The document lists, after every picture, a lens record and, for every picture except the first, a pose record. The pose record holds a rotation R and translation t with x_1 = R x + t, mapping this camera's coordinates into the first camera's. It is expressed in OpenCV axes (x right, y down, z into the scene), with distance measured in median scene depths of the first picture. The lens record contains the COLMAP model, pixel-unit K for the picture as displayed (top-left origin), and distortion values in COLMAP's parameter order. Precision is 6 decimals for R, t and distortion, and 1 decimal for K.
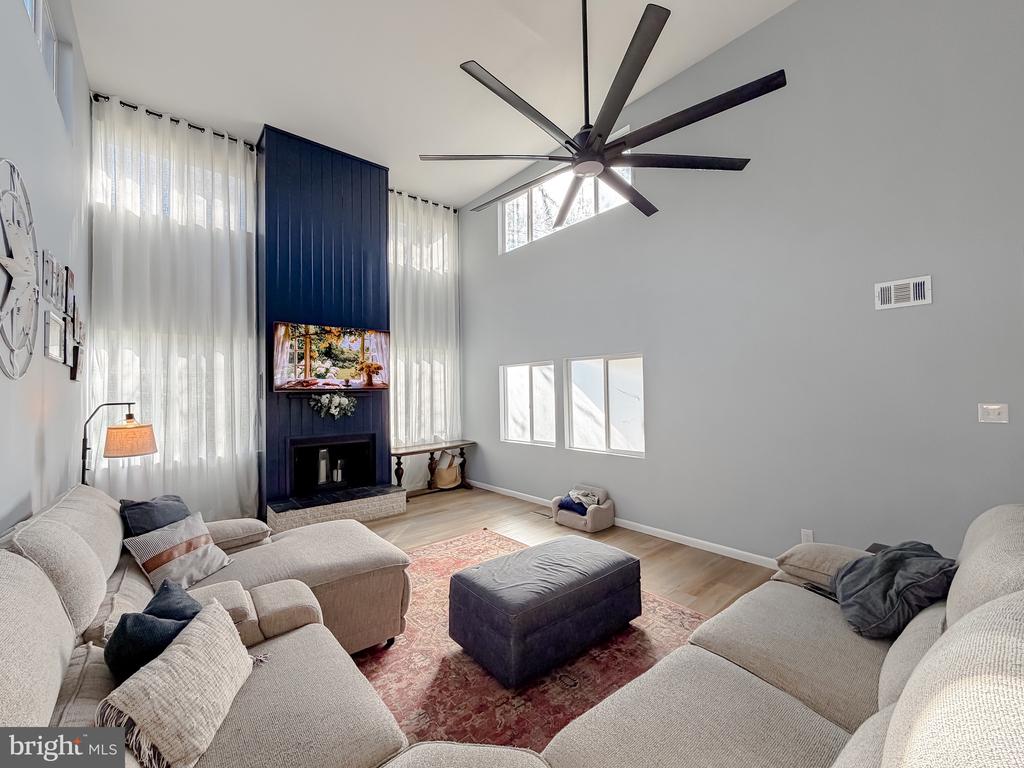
lens RADIAL K [[420.5, 0, 507.6], [0, 420.5, 381.2], [0, 0, 1]] dist [0.001579, 0.000519]
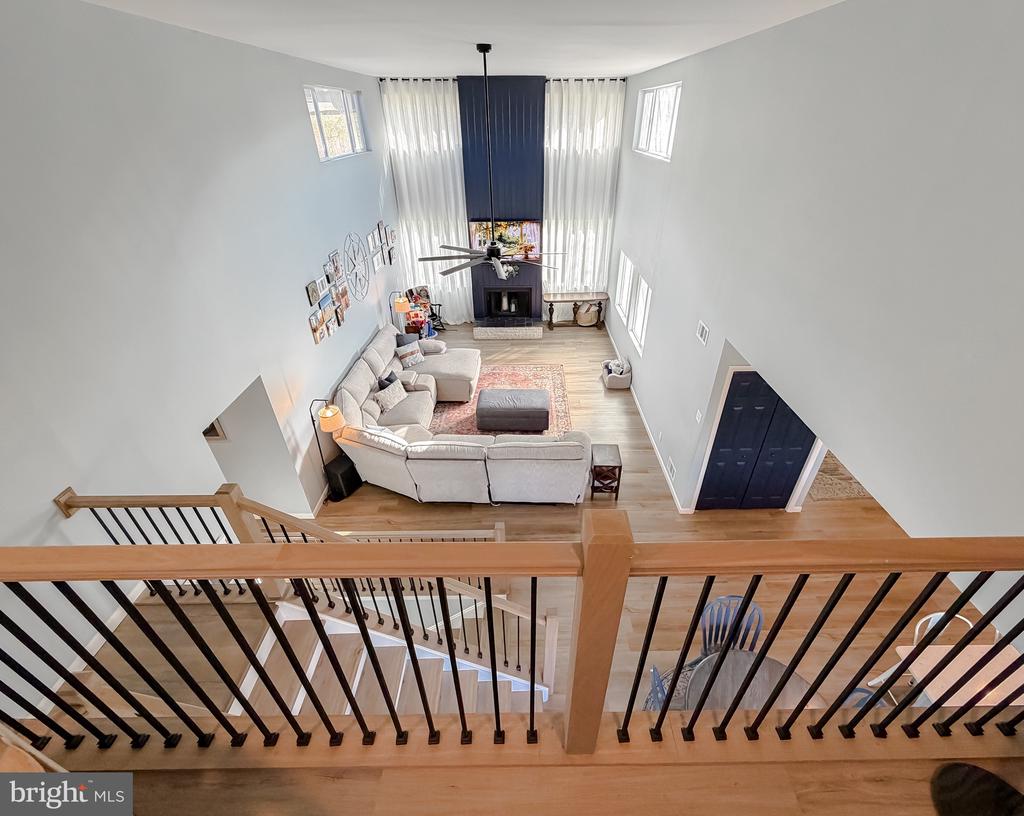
lens RADIAL K [[445.9, 0, 518.8], [0, 445.9, 405.5], [0, 0, 1]] dist [-0.000657, -0.000106]
pose [[0.767789, 0.354855, -0.533459, 0.736100], [0.014093, 0.823060, 0.567780, -0.486964], [0.640548, -0.443453, 0.626935, -0.304801]]
